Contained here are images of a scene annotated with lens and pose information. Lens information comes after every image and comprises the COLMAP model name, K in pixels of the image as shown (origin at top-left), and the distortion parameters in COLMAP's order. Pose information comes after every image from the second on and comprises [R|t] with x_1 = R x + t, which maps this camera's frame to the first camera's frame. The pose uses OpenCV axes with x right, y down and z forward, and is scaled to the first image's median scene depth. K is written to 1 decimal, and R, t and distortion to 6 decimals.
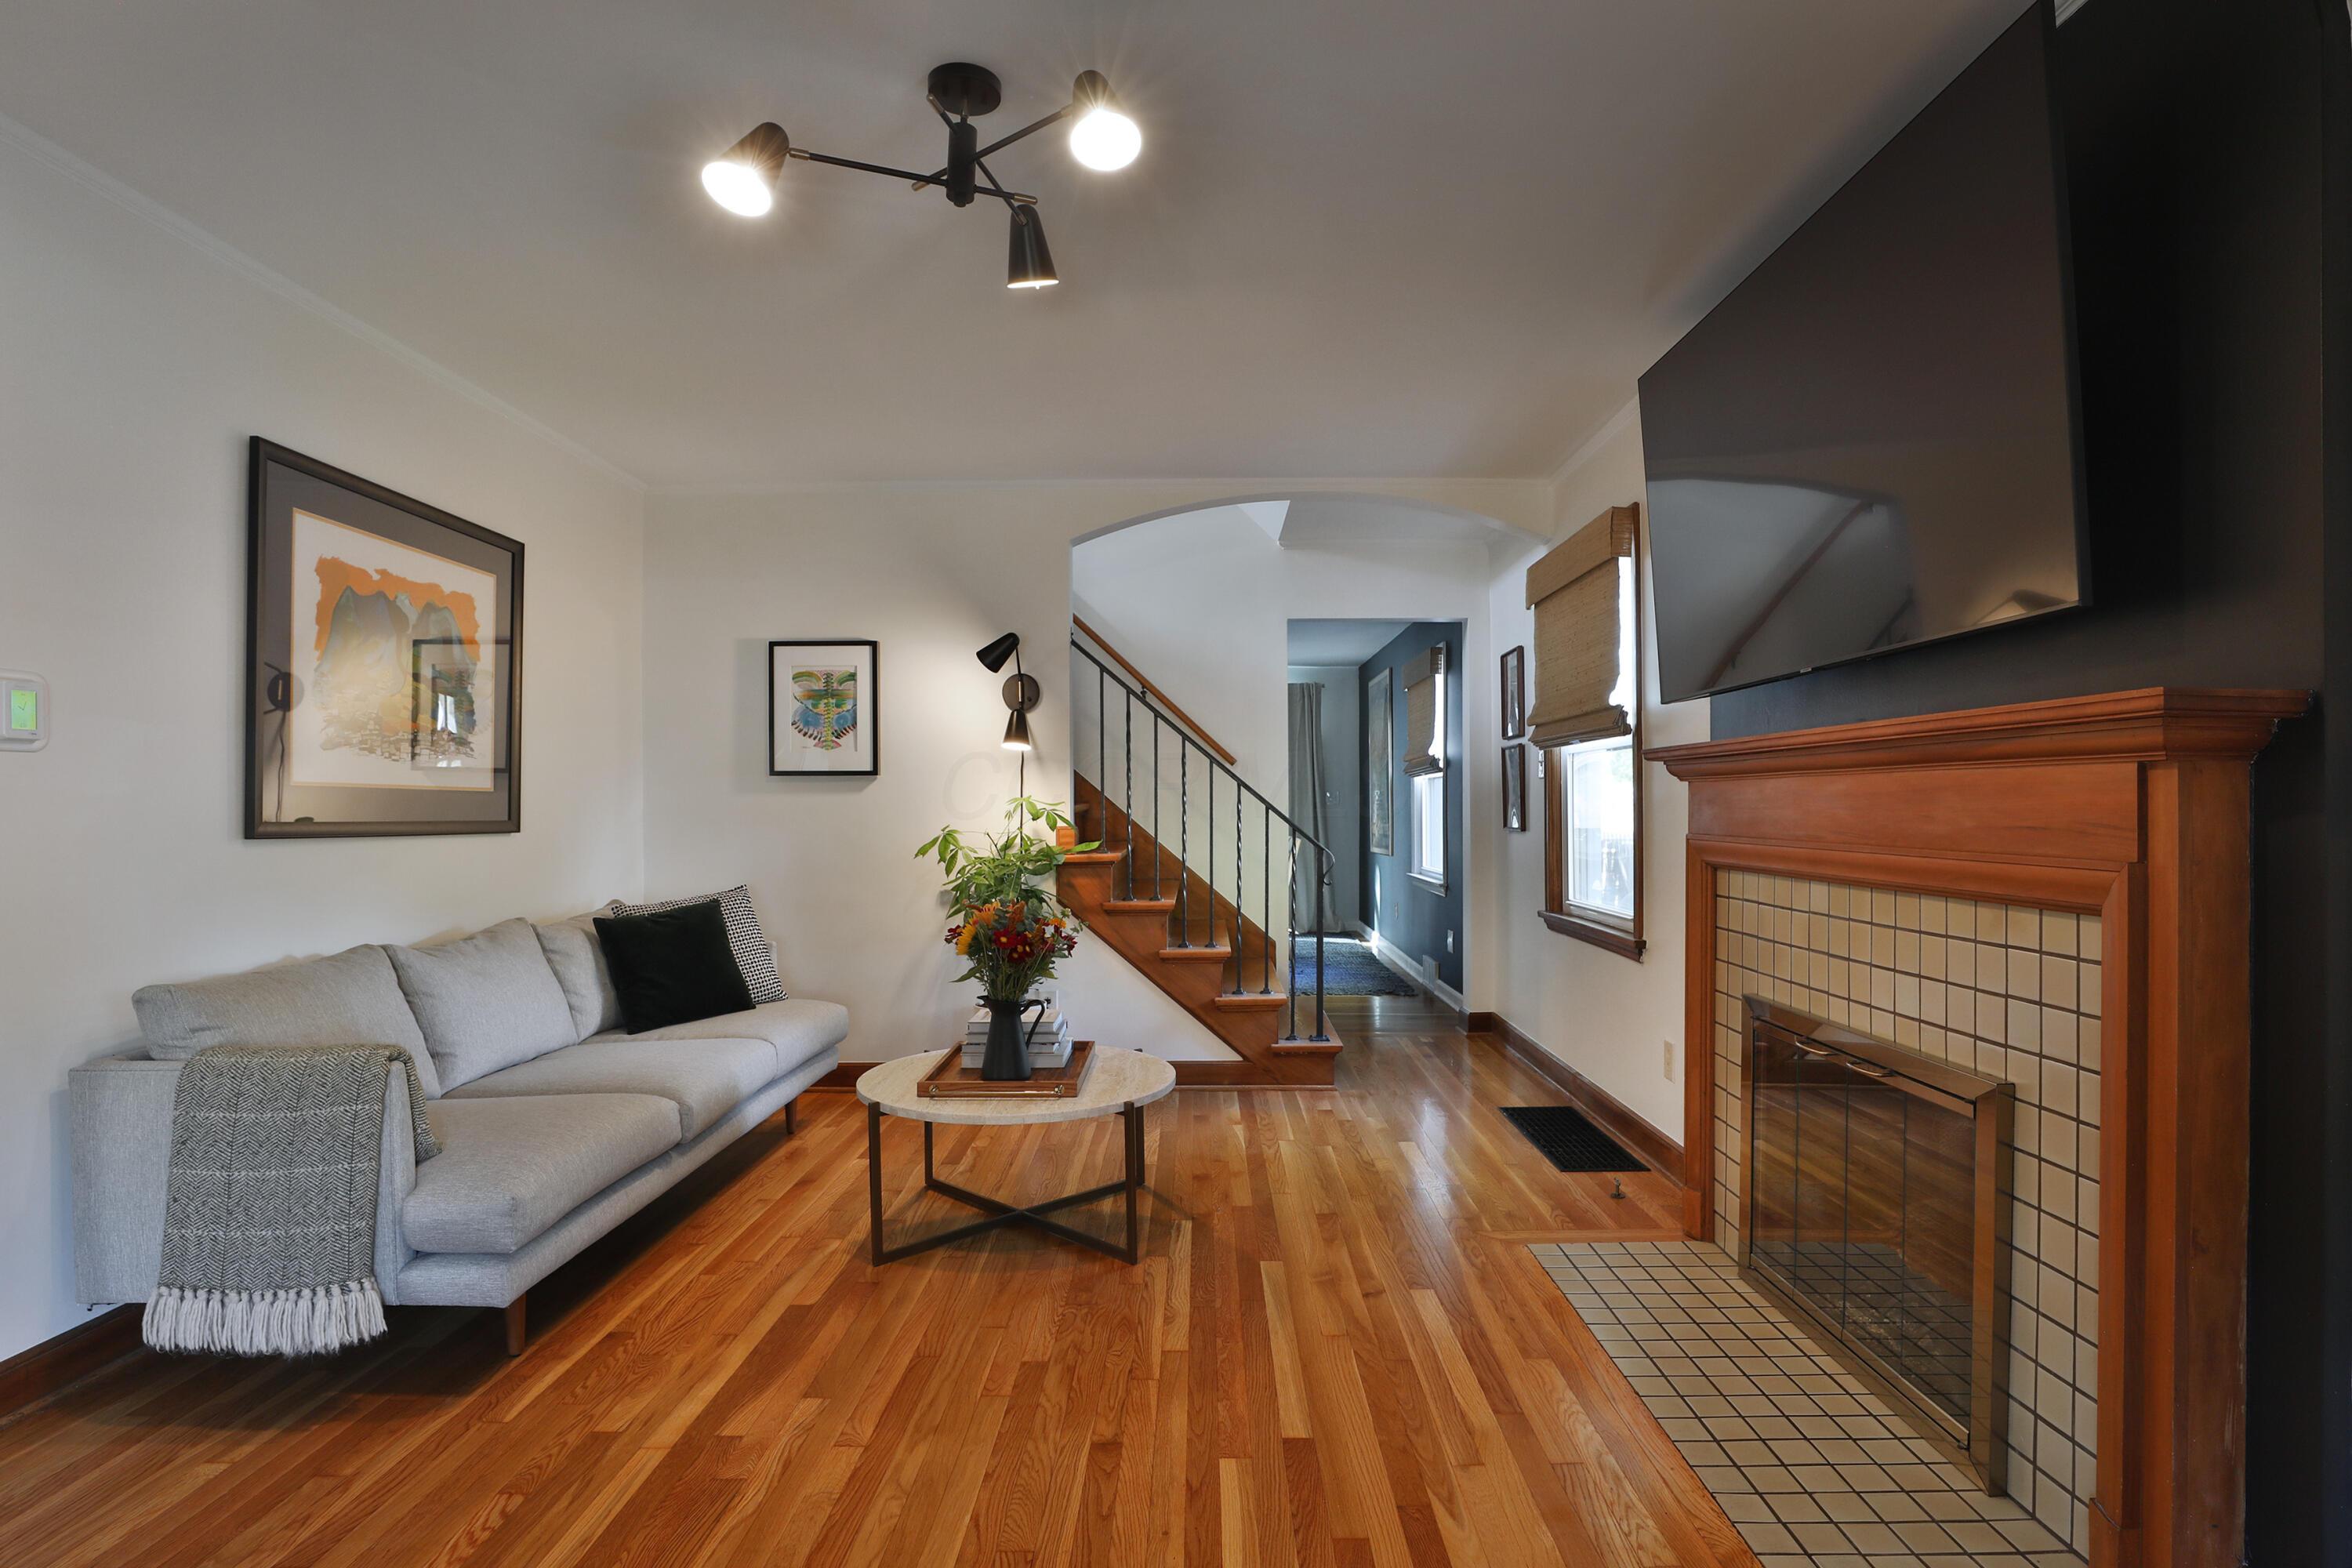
lens RADIAL K [[1239.1, 0, 1154.5], [0, 1239.1, 781.1], [0, 0, 1]] dist [-0.002018, 0.000216]
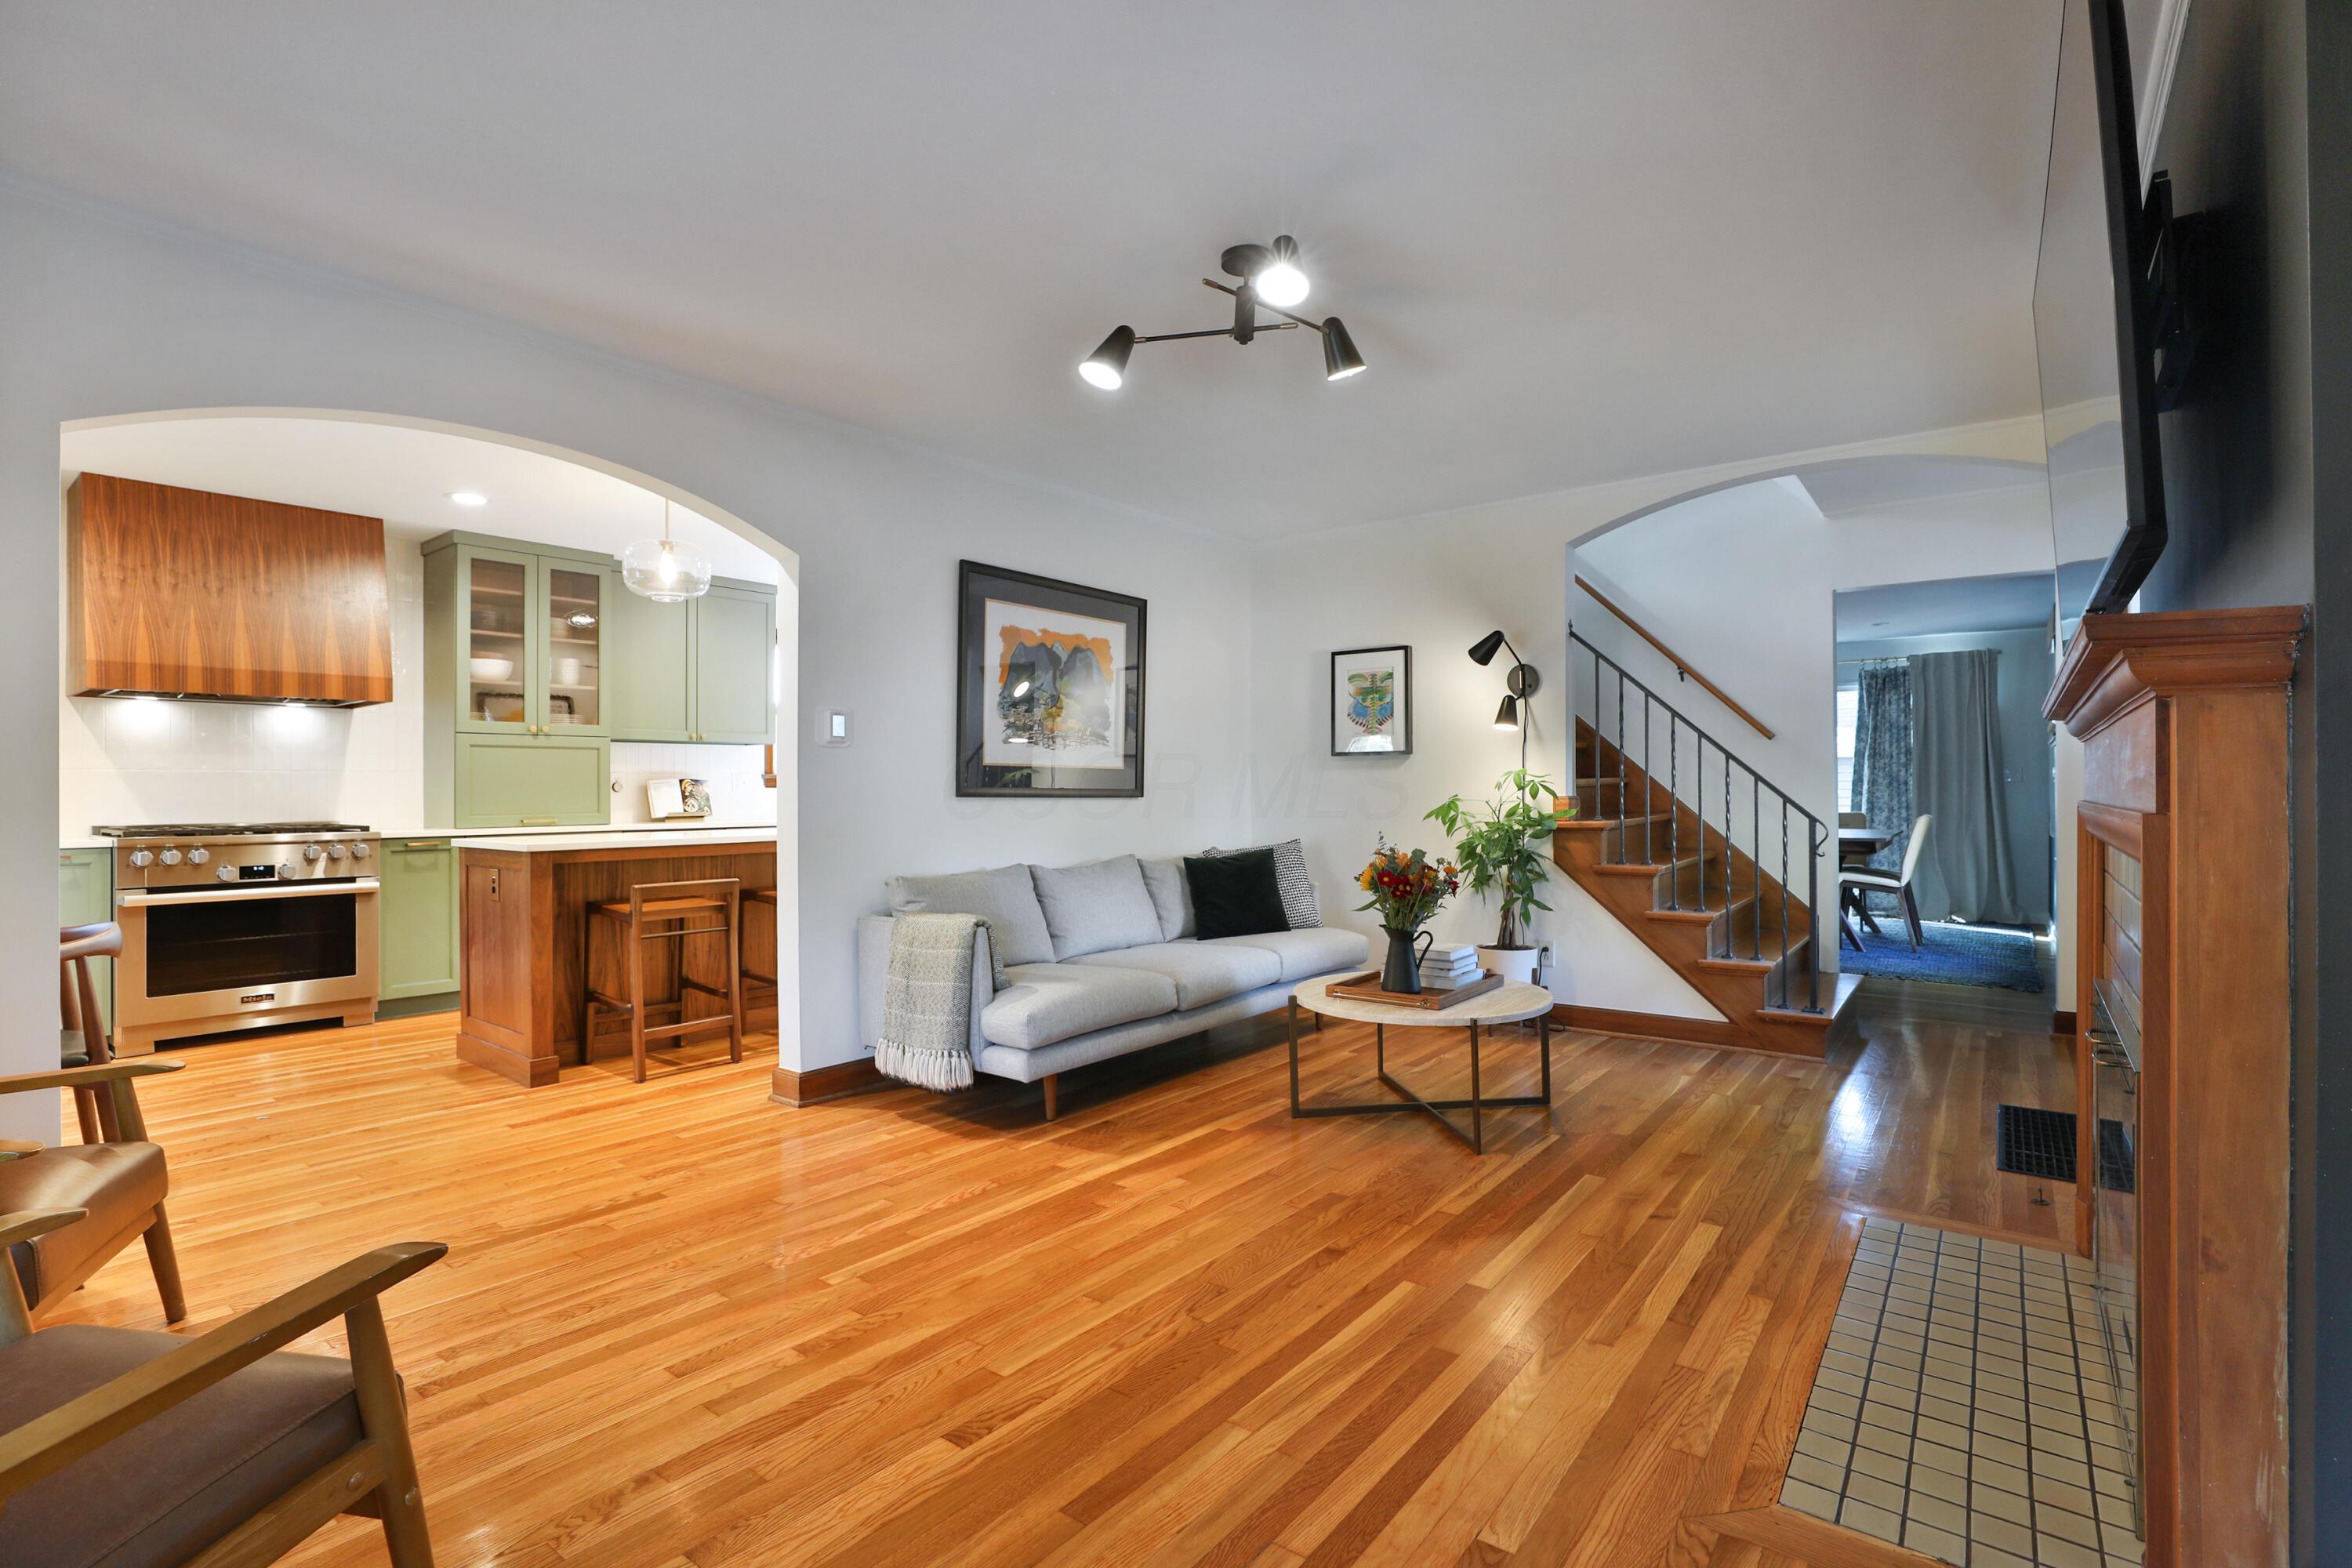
lens RADIAL K [[1110.2, 0, 1167.6], [0, 1110.2, 771.2], [0, 0, 1]] dist [0.000636, 0.023169]
pose [[0.800371, -0.008655, -0.599443, 0.373355], [0.012918, 0.999913, 0.002810, 0.008777], [0.599366, -0.009993, 0.800413, -0.043232]]
